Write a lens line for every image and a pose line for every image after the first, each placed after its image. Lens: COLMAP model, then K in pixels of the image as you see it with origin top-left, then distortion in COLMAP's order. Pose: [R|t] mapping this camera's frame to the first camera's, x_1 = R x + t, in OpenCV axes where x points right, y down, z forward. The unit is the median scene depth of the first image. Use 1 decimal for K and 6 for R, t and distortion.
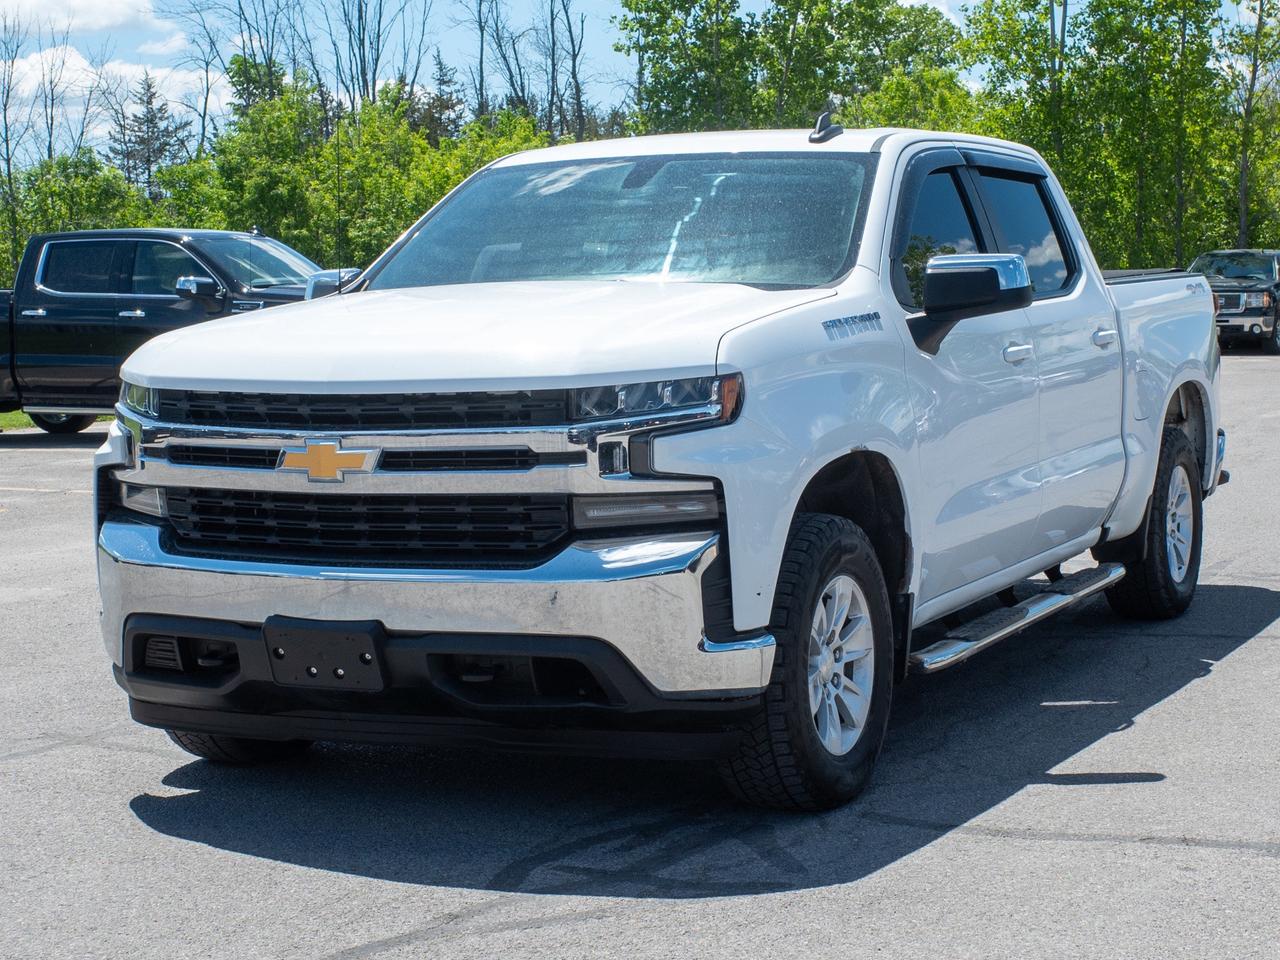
lens RADIAL K [[2254.2, 0, 640.0], [0, 2254.2, 480.0], [0, 0, 1]] dist [0.001039, -0.023728]
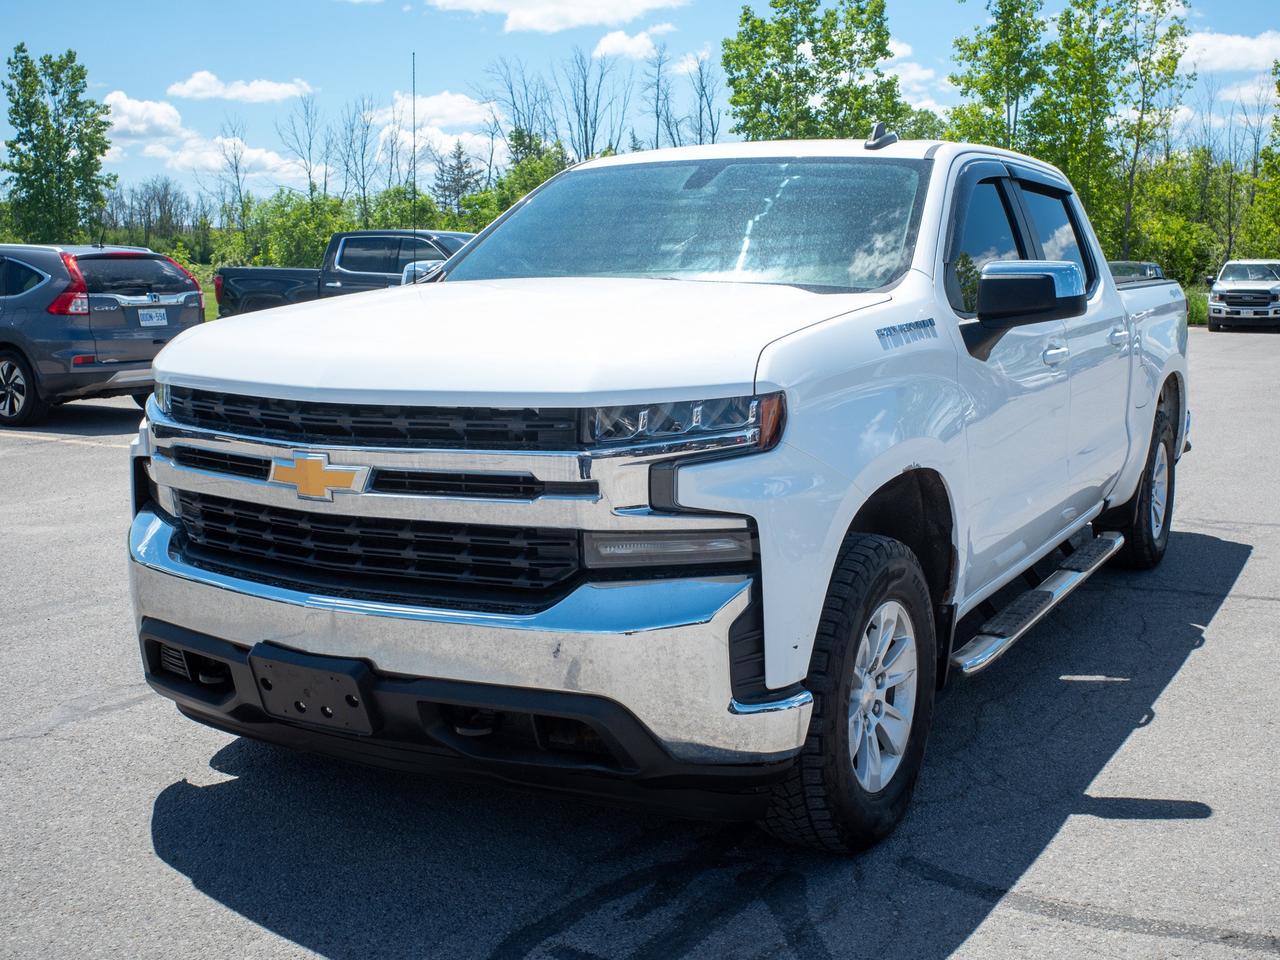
lens RADIAL K [[1345.9, 0, 684.6], [0, 1345.9, 460.1], [0, 0, 1]] dist [-0.031680, 0.004515]
pose [[0.998610, 0.029768, -0.043495, 0.027336], [-0.027459, 0.998230, 0.052746, -0.043245], [0.044988, -0.051478, 0.997660, 0.436220]]
